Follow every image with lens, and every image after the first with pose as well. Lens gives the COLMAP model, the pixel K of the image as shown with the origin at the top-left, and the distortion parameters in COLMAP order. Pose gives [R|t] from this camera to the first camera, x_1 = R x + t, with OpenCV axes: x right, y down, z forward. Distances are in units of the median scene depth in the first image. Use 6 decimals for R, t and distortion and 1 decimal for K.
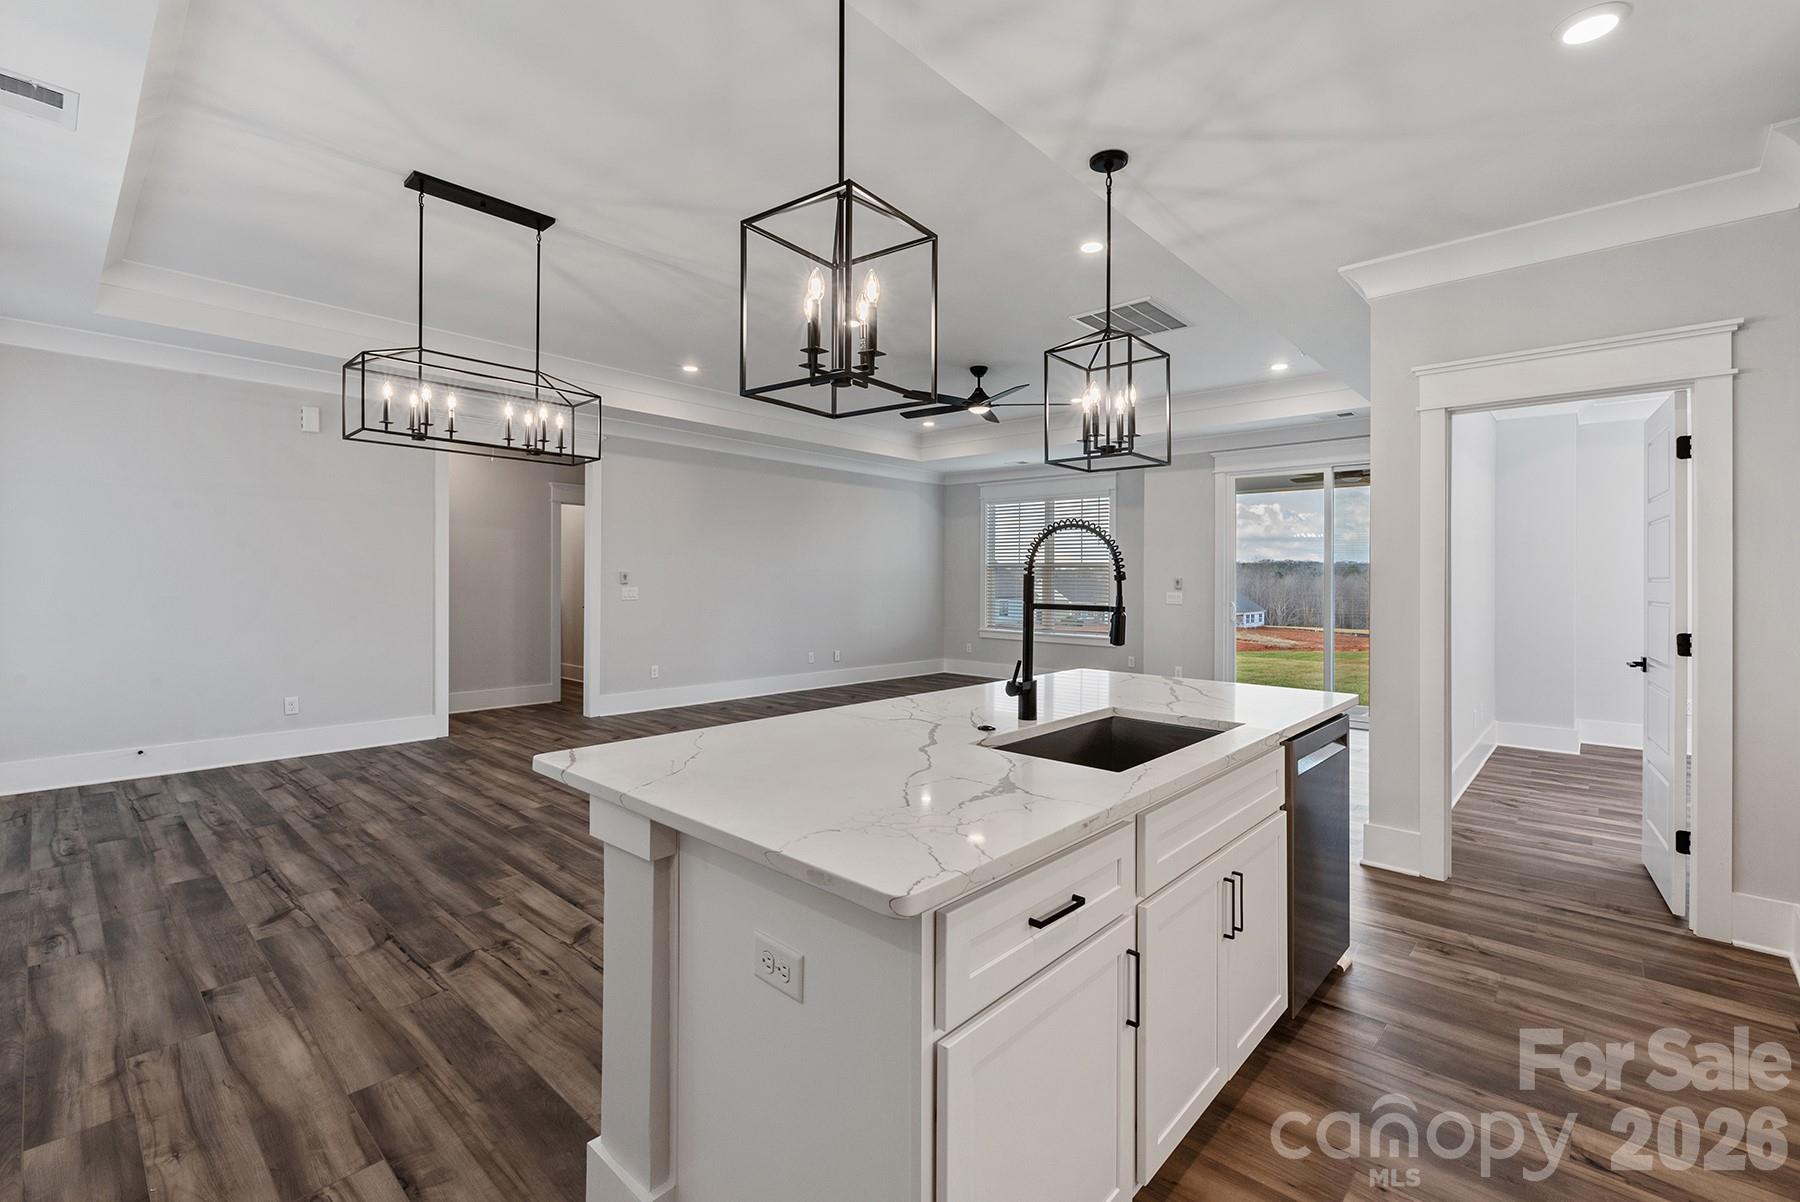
lens RADIAL K [[783.2, 0, 898.5], [0, 783.2, 580.0], [0, 0, 1]] dist [0.002014, -0.001163]
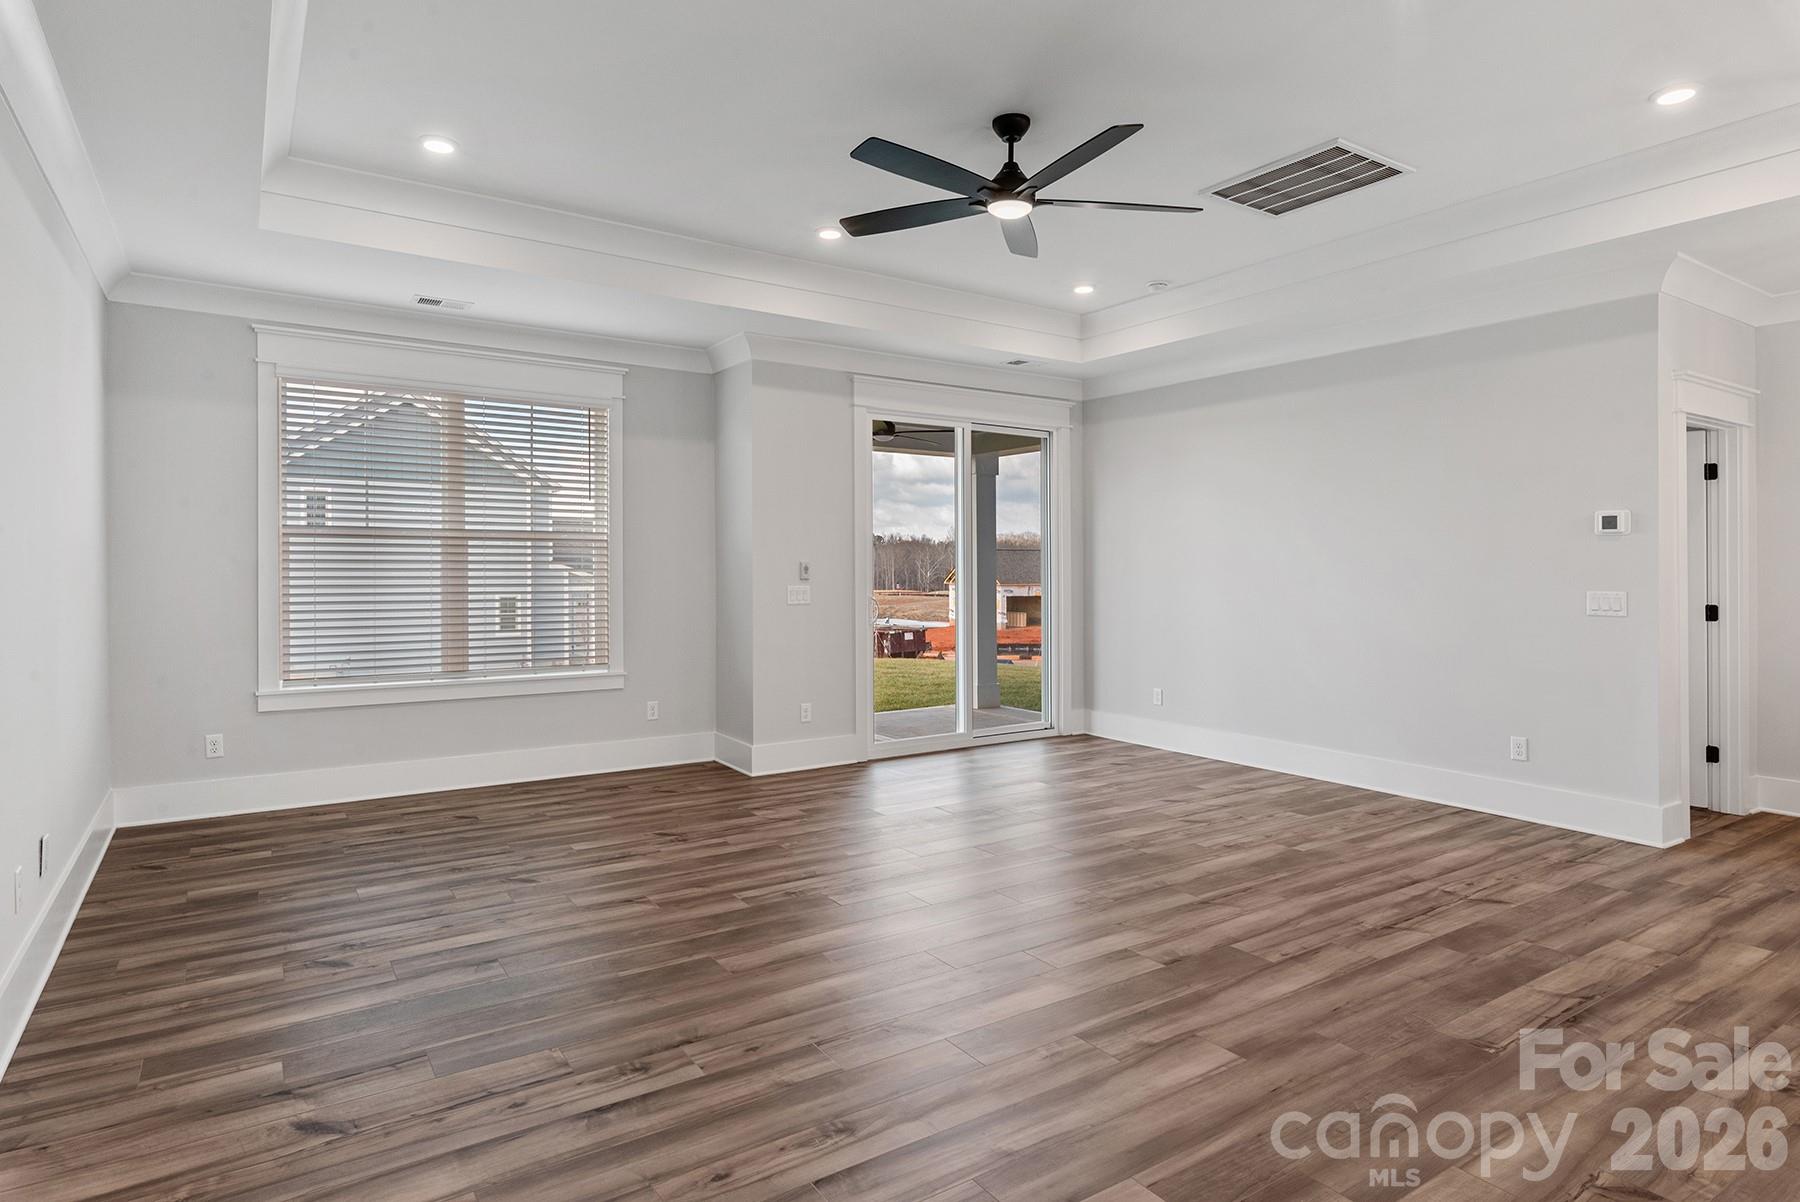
lens RADIAL K [[986.7, 0, 890.5], [0, 986.7, 562.3], [0, 0, 1]] dist [-0.000233, -0.000384]
pose [[0.242949, -0.003234, 0.970034, -1.129142], [0.000316, 0.999995, 0.003255, -0.014585], [-0.970039, -0.000484, 0.242949, 2.124475]]
